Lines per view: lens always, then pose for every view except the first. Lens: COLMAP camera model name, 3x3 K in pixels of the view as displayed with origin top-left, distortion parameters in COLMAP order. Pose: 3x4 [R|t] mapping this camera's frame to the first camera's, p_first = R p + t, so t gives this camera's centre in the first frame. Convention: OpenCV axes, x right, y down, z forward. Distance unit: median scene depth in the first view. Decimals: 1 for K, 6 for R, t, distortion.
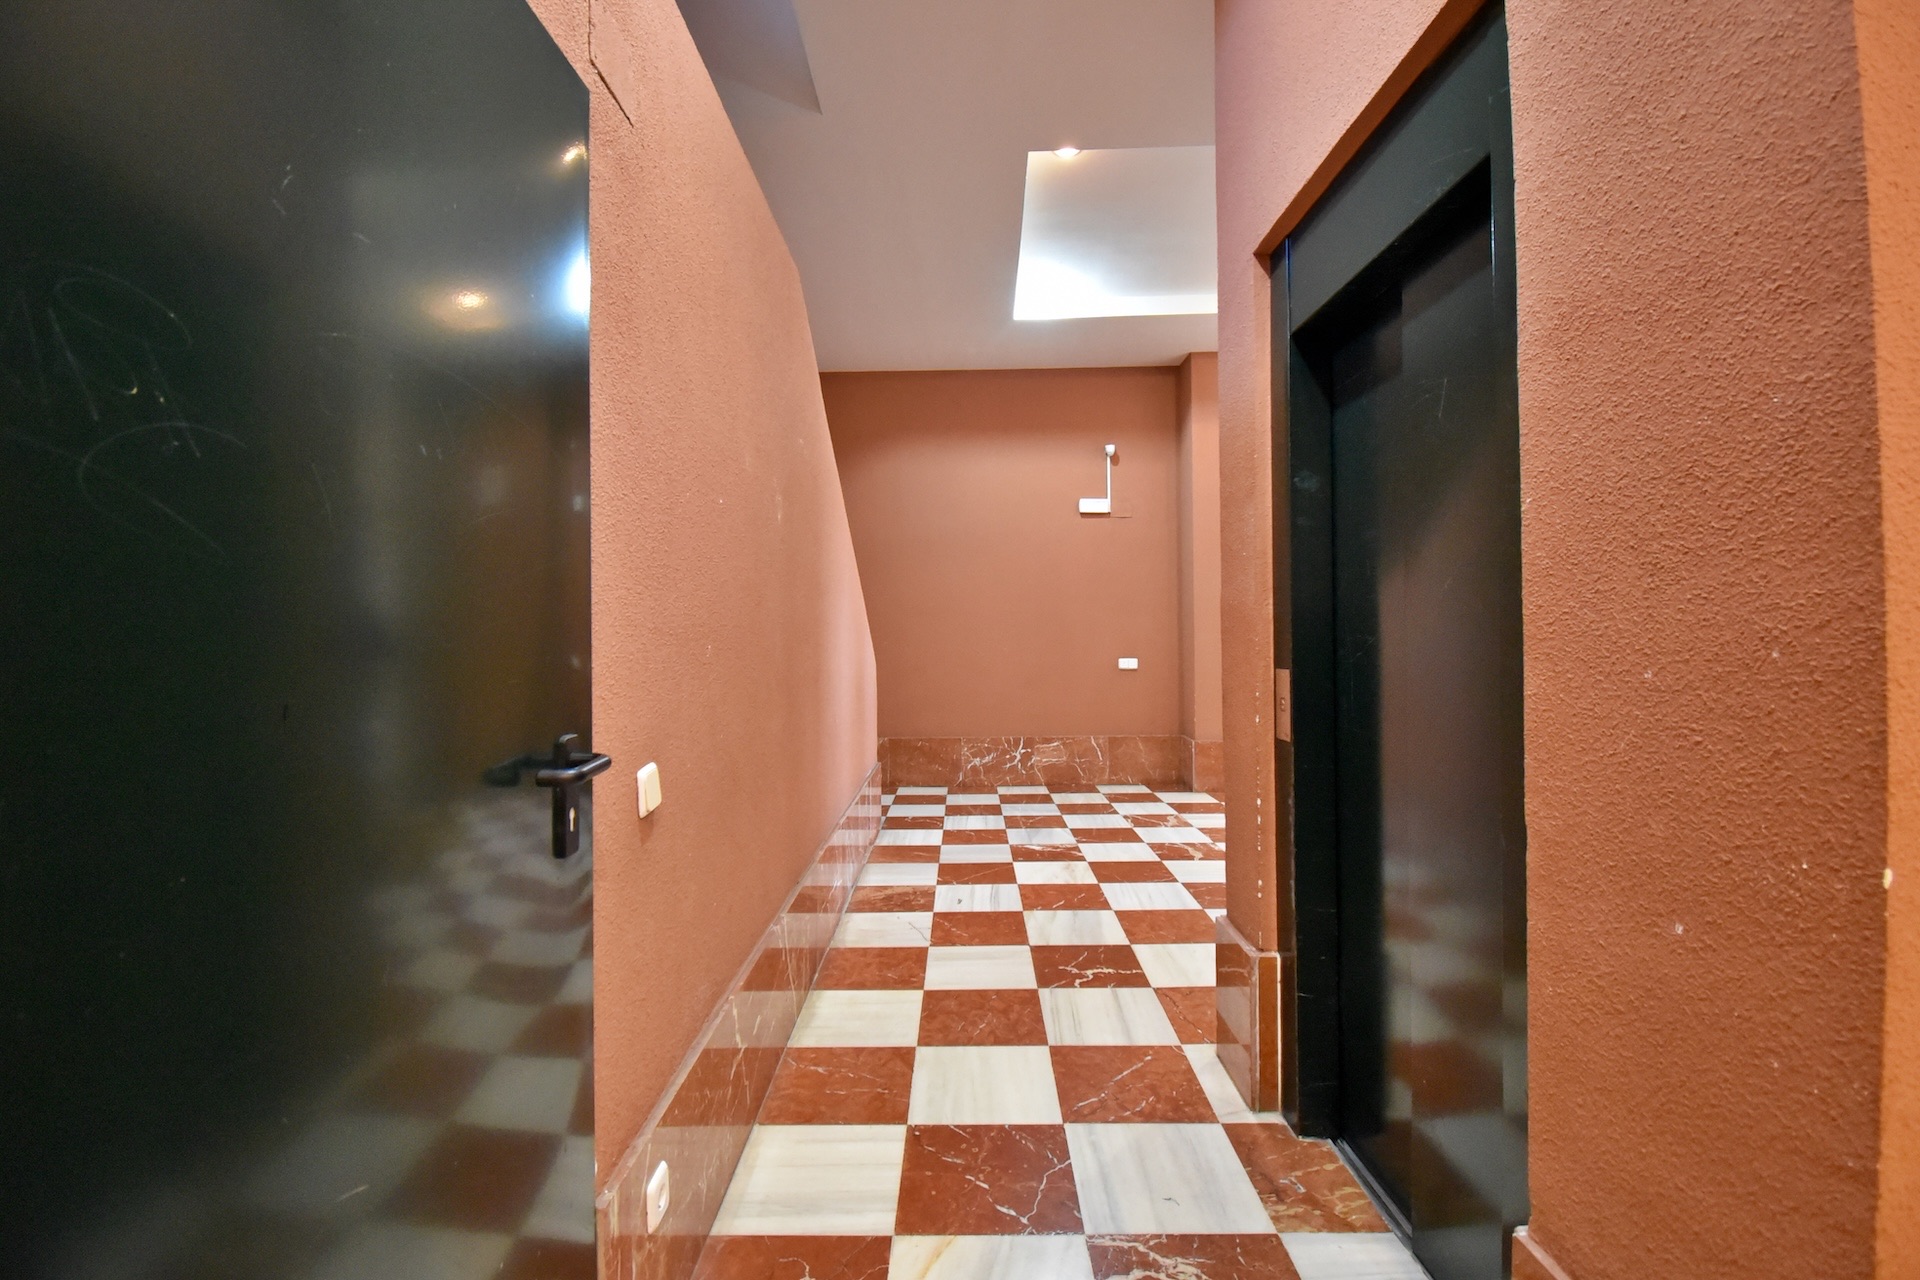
lens RADIAL K [[836.3, 0, 956.7], [0, 836.3, 633.6], [0, 0, 1]] dist [0.016878, -0.024445]
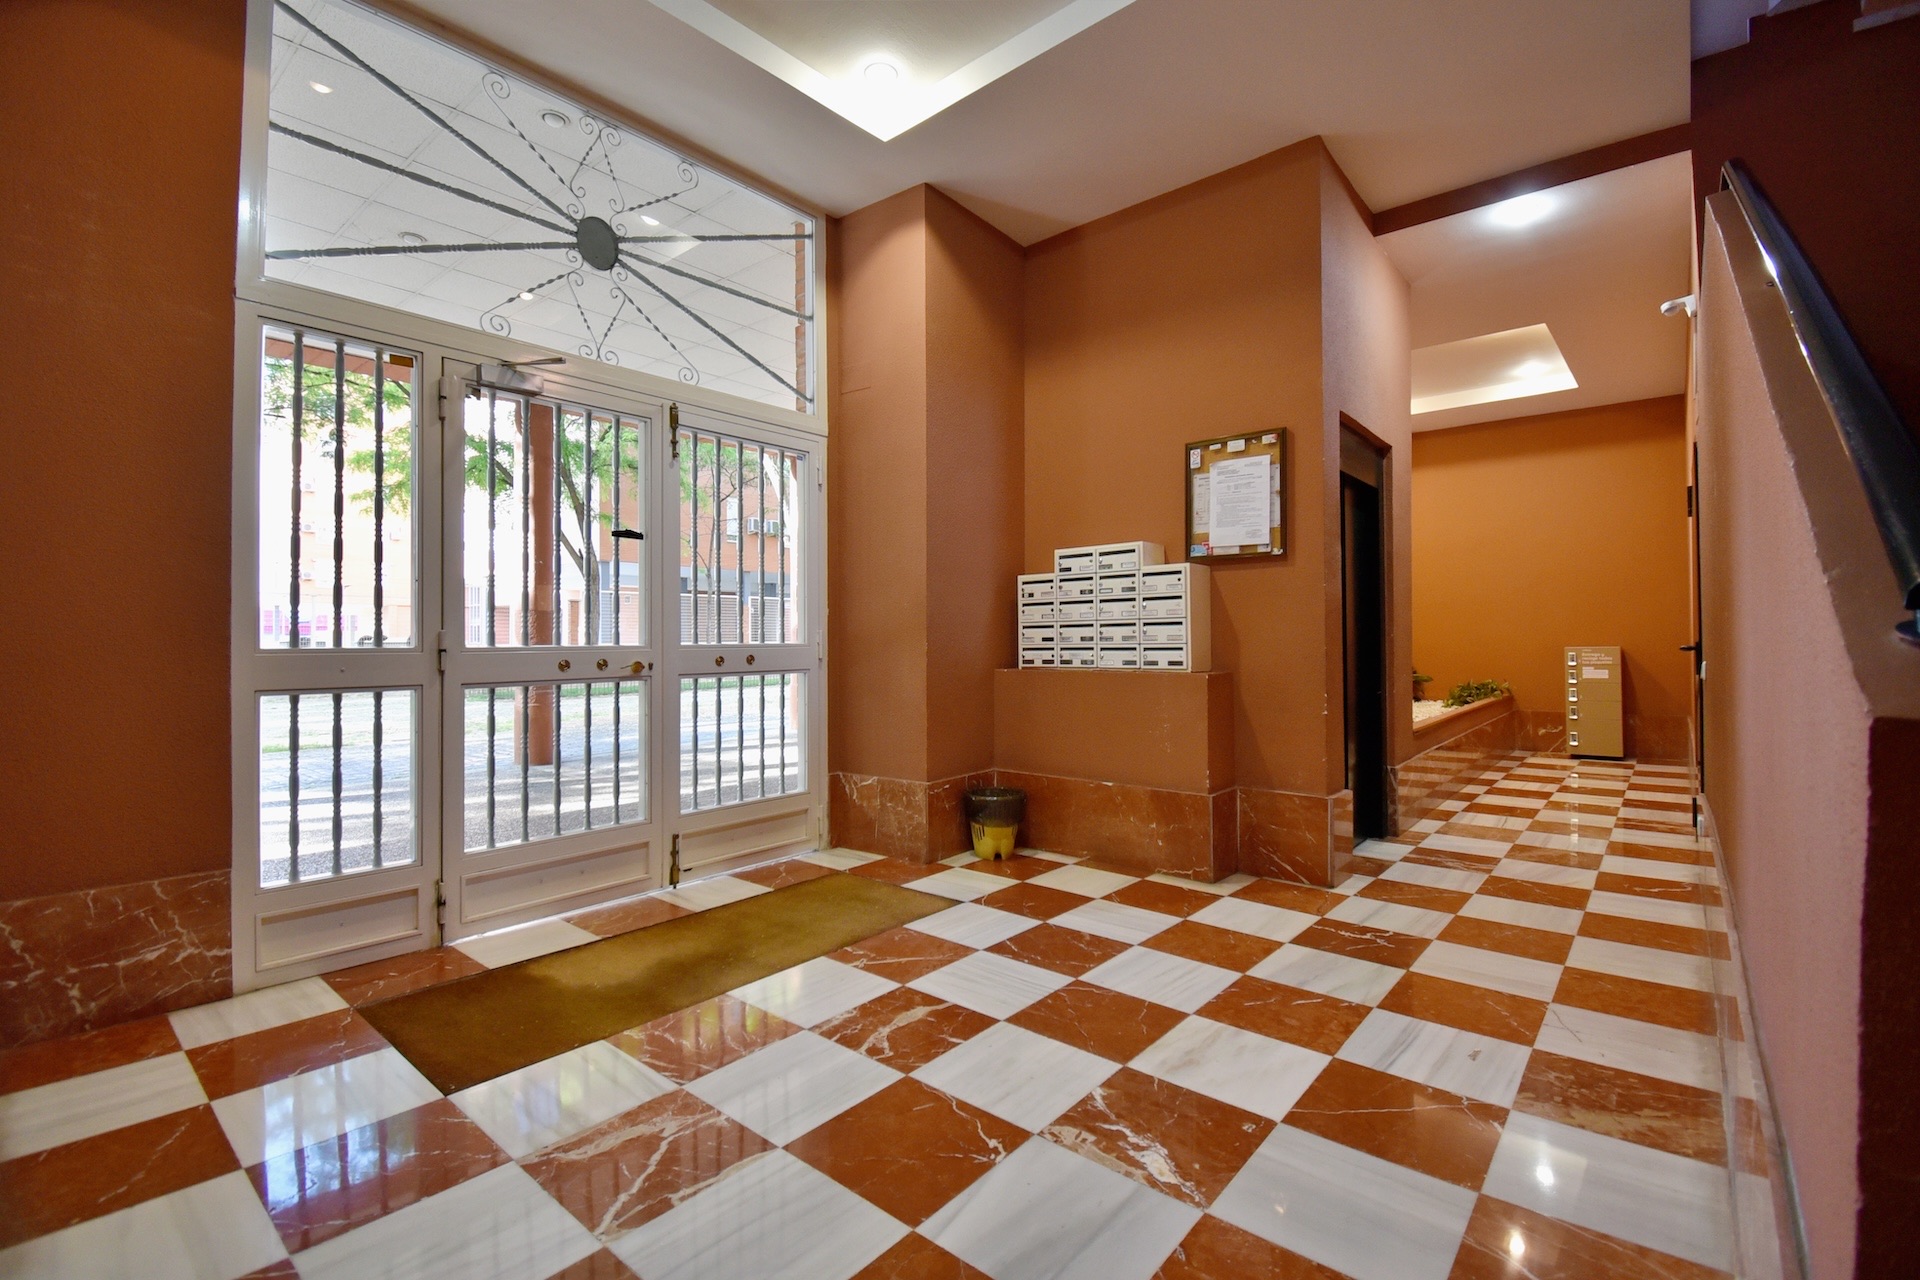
lens RADIAL K [[842.9, 0, 954.1], [0, 842.9, 626.7], [0, 0, 1]] dist [0.017948, -0.024823]
pose [[-0.766030, 0.024283, 0.642346, -0.068450], [0.008875, 0.999591, -0.027203, 0.024271], [-0.642743, -0.015138, -0.765932, 1.115901]]
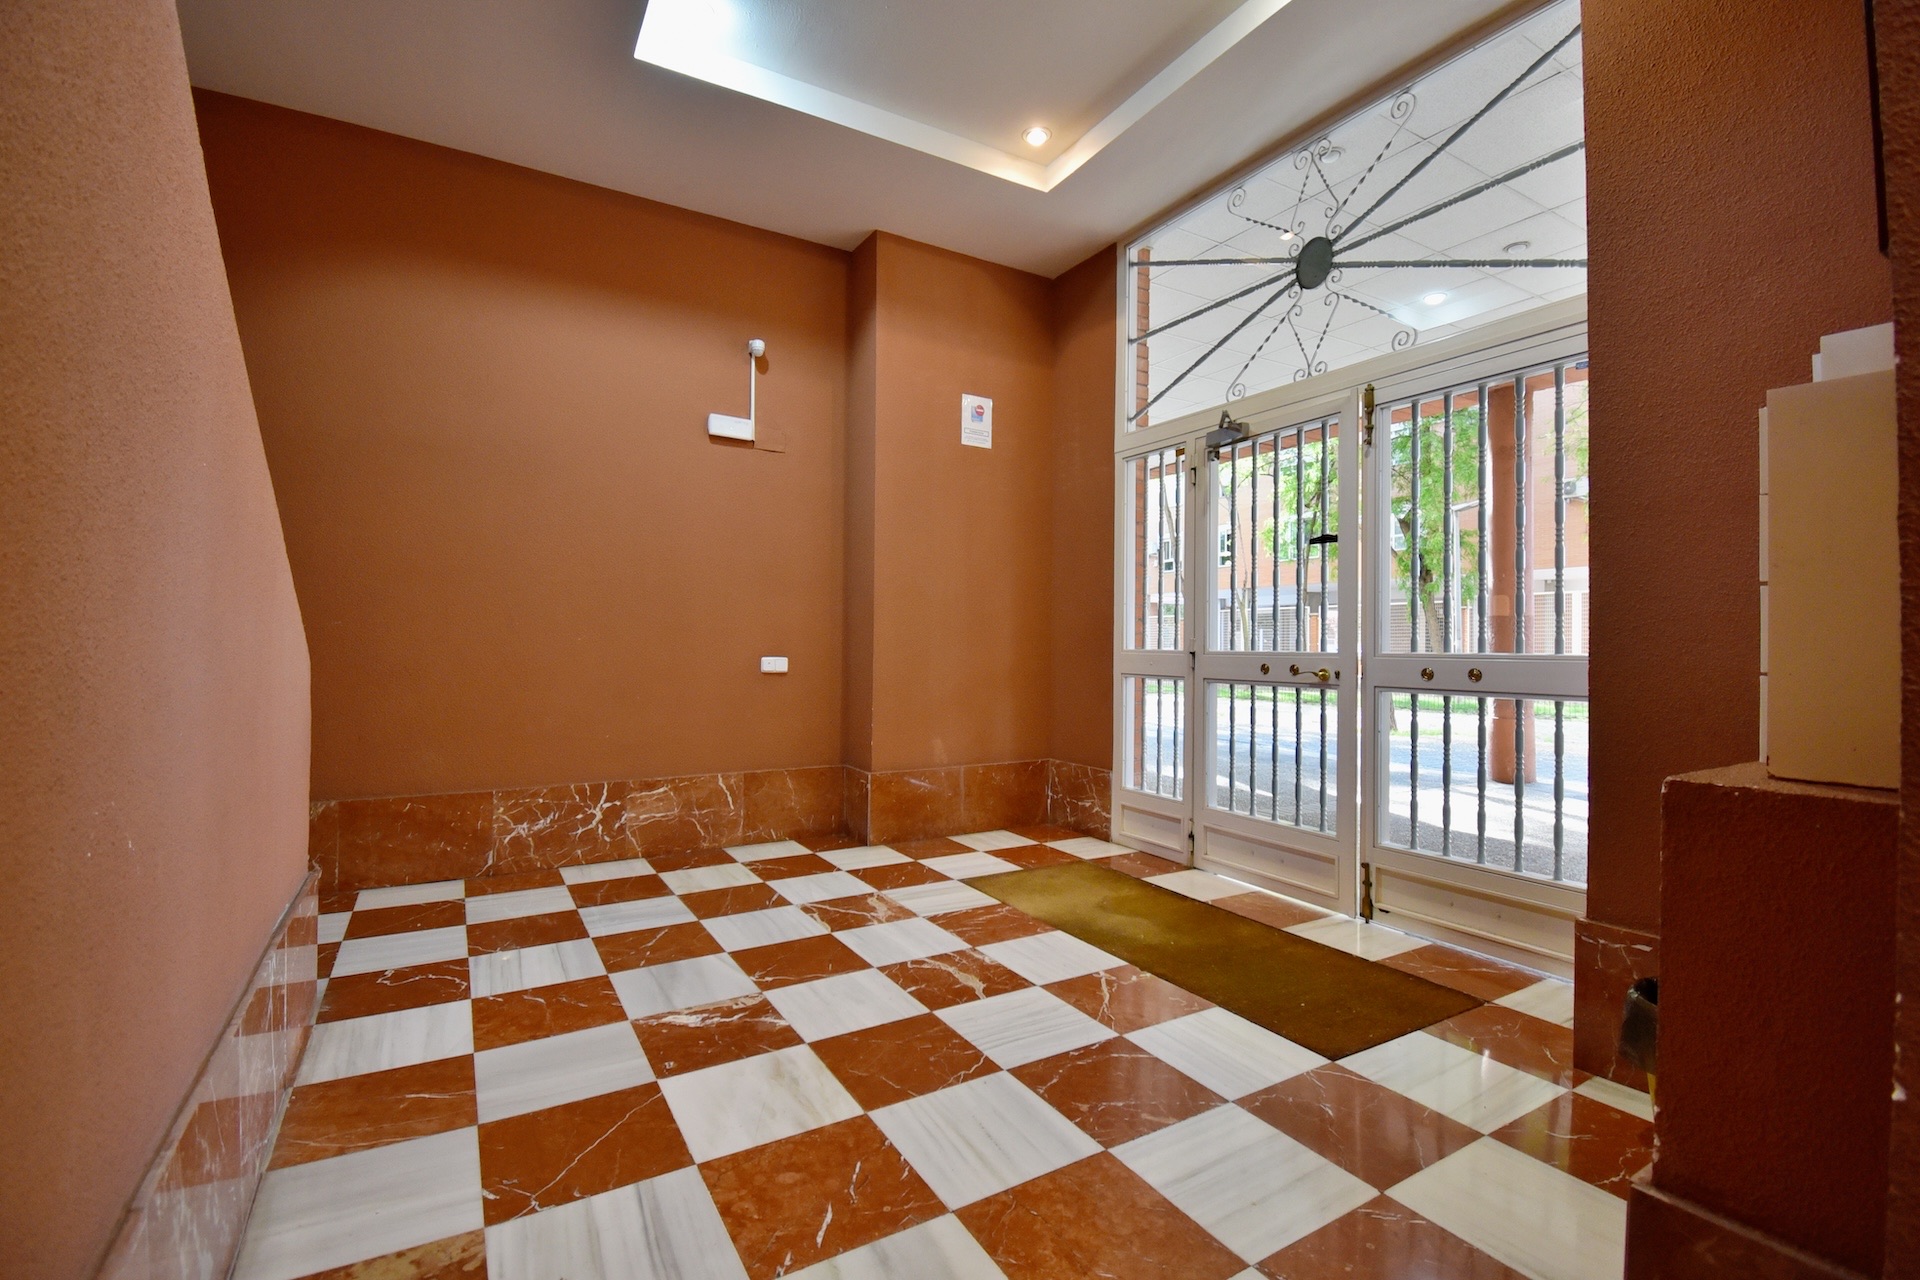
lens RADIAL K [[836.3, 0, 956.7], [0, 836.3, 633.6], [0, 0, 1]] dist [0.016878, -0.024445]
pose [[0.851312, 0.022634, 0.524172, -0.033348], [-0.020698, 0.999740, -0.009554, 0.016343], [-0.524252, -0.002716, 0.851559, 0.393923]]
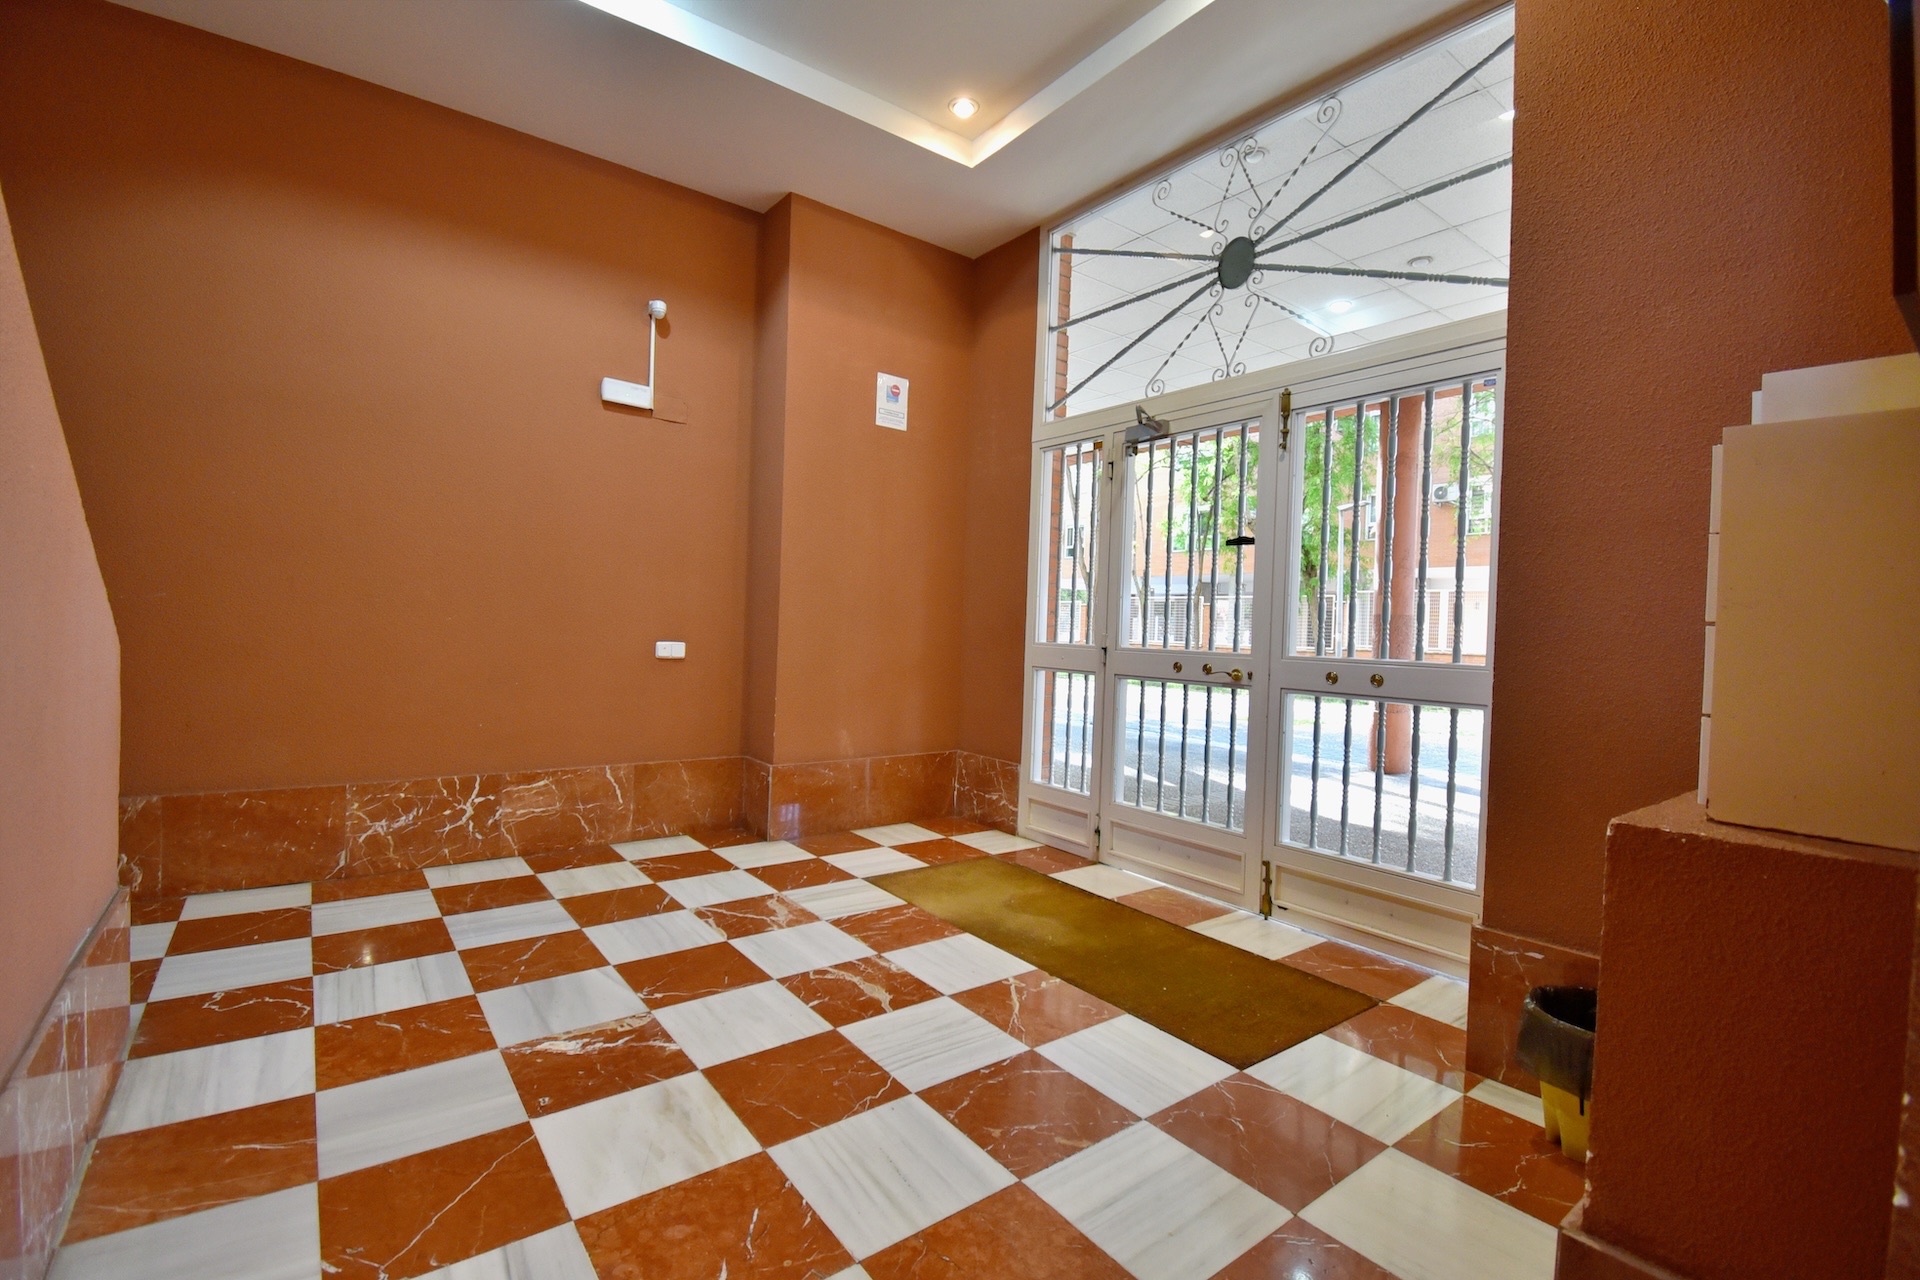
lens RADIAL K [[836.3, 0, 956.7], [0, 836.3, 633.6], [0, 0, 1]] dist [0.016878, -0.024445]
pose [[0.784433, 0.030166, 0.619479, -0.026676], [-0.046706, 0.998853, 0.010503, 0.007187], [-0.618452, -0.037172, 0.784943, 0.417054]]
